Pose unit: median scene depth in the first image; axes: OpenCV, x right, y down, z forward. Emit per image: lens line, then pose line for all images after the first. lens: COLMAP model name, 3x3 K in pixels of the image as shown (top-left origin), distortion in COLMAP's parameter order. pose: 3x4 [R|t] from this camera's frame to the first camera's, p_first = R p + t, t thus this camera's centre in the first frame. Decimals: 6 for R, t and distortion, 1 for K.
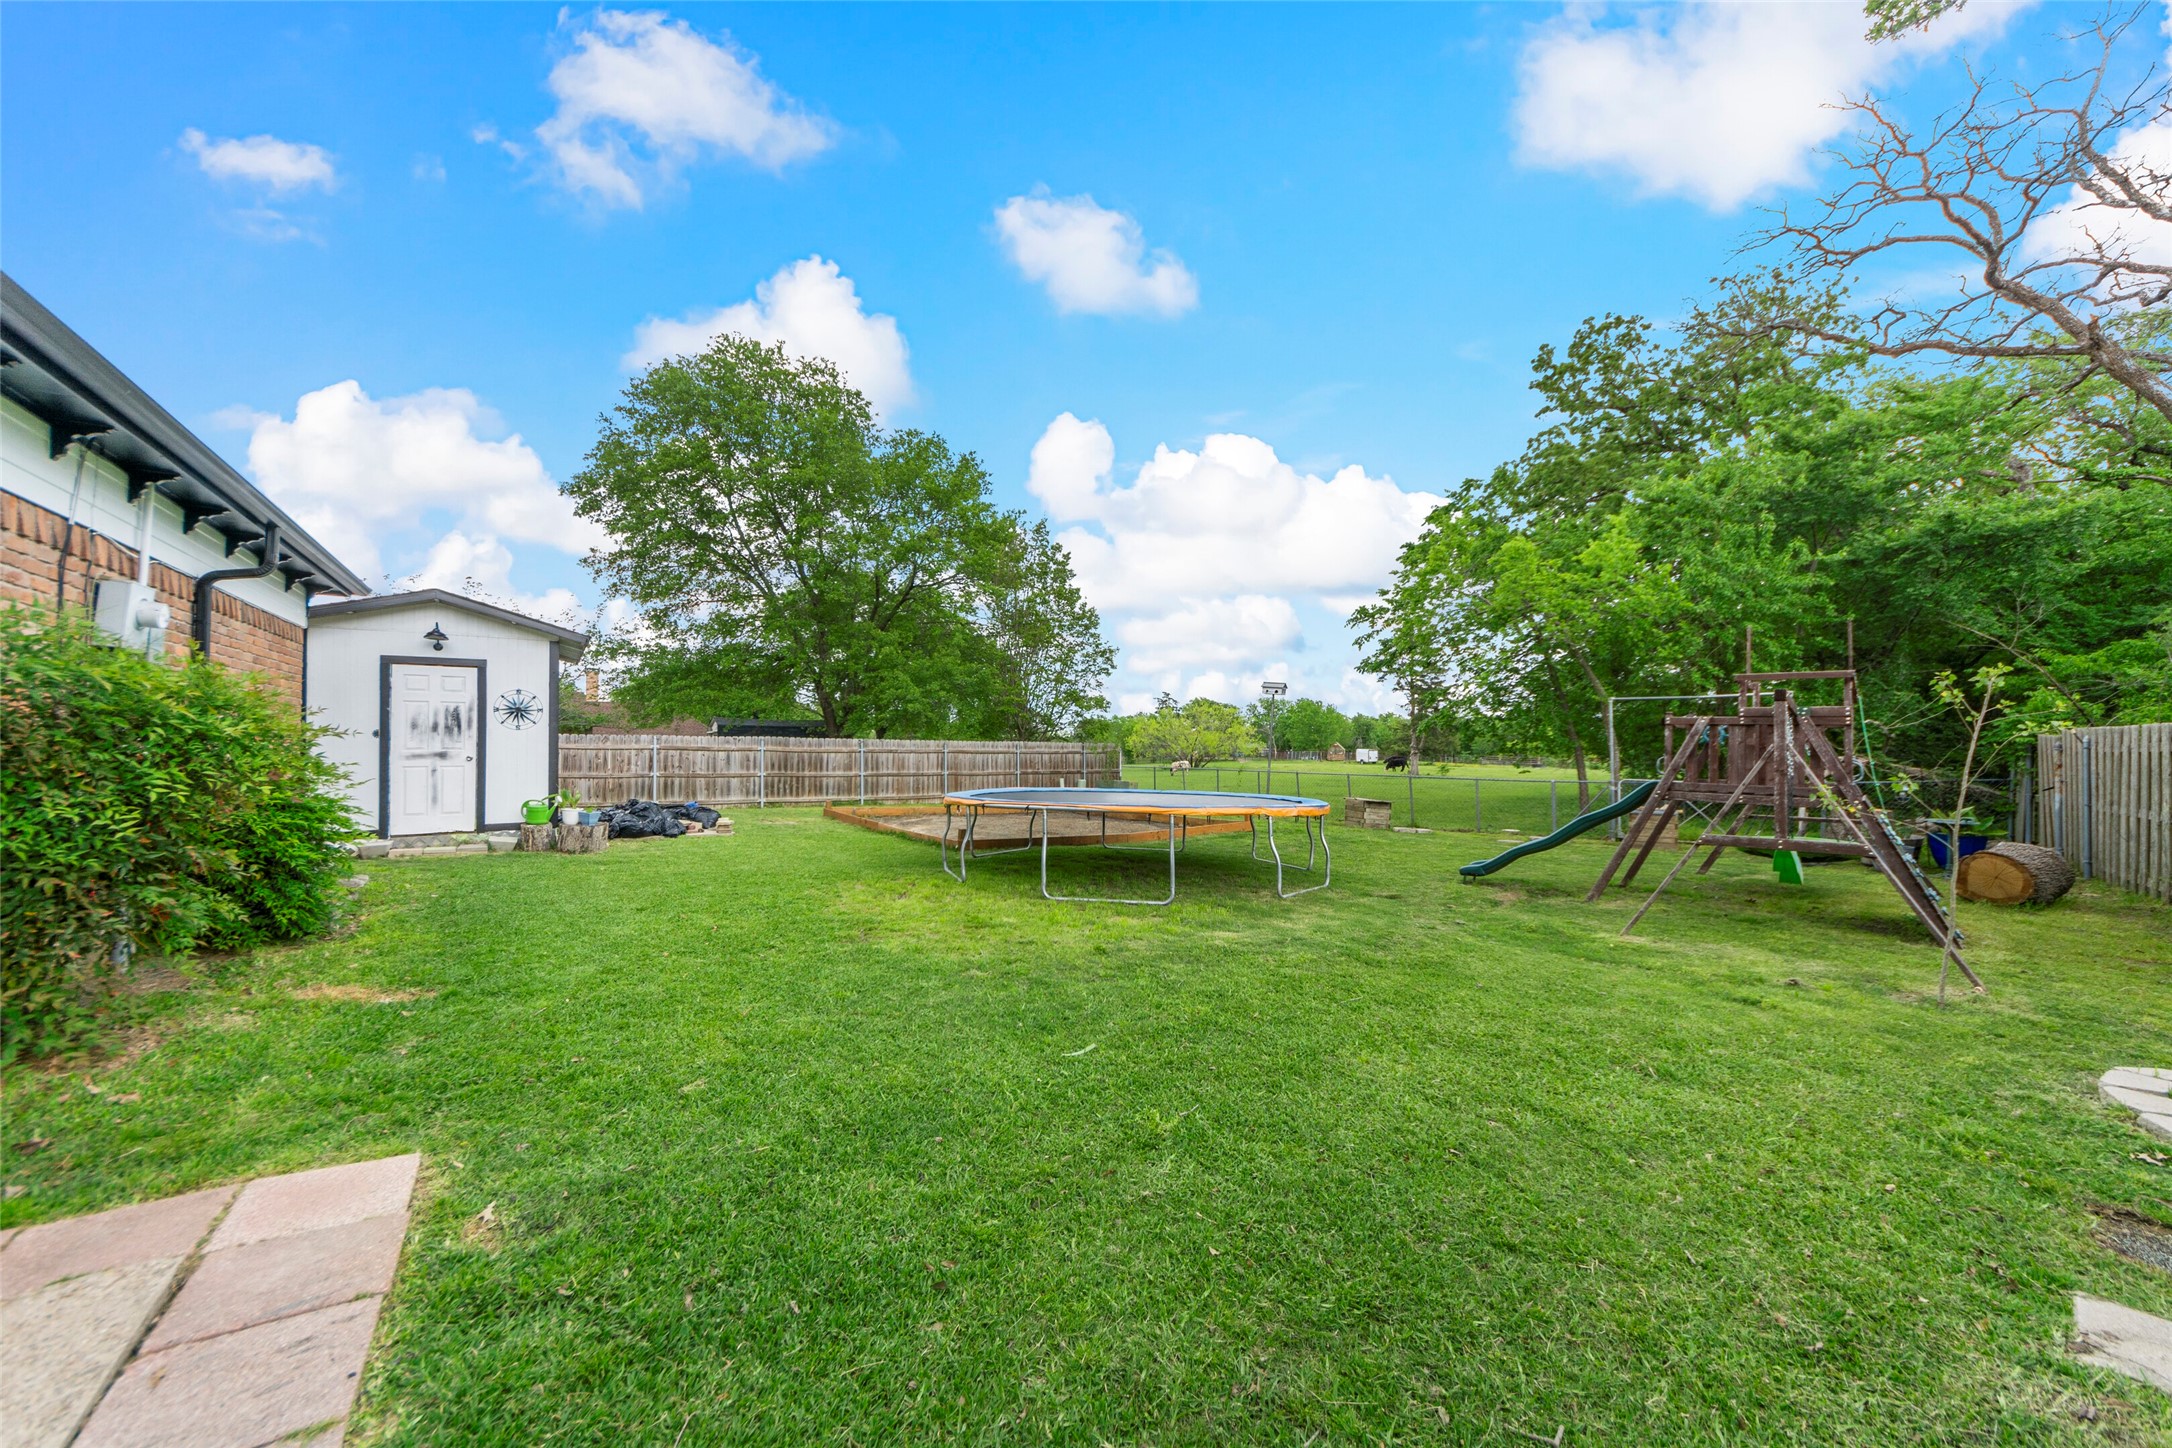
lens RADIAL K [[785.9, 0, 1074.1], [0, 785.9, 732.6], [0, 0, 1]] dist [-0.001911, 0.002671]
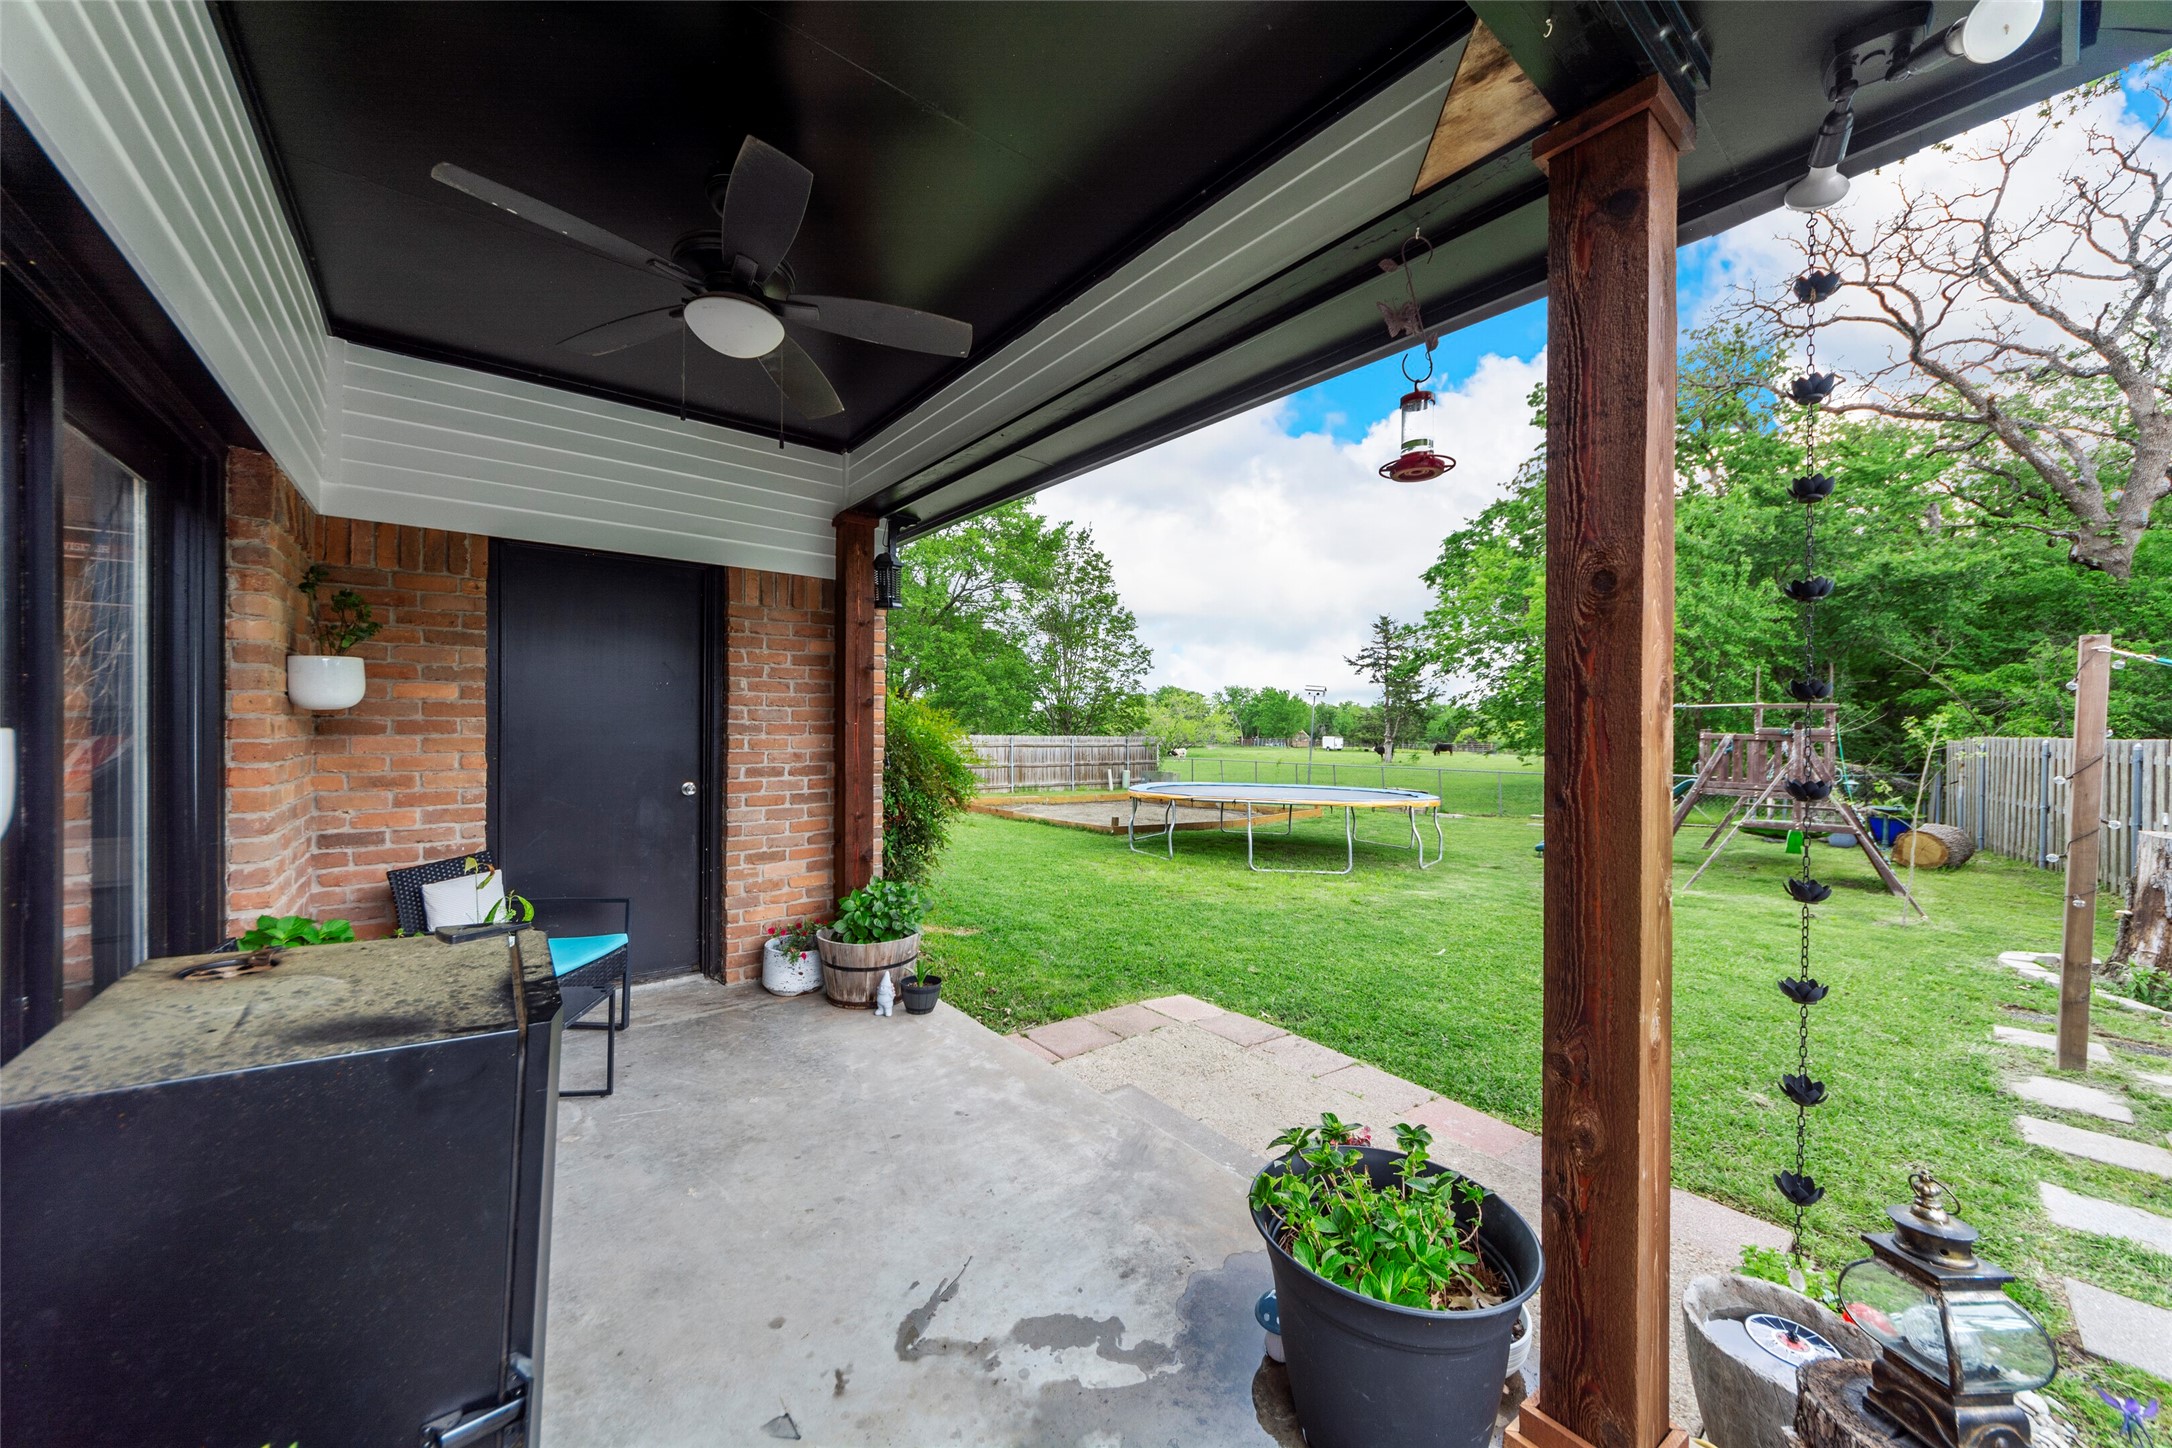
lens RADIAL K [[785.9, 0, 1087.2], [0, 785.9, 733.4], [0, 0, 1]] dist [-0.001911, 0.002671]
pose [[0.997836, 0.001341, 0.065731, -0.216301], [-0.002562, 0.999826, 0.018494, -0.022759], [-0.065695, -0.018622, 0.997666, -0.156005]]
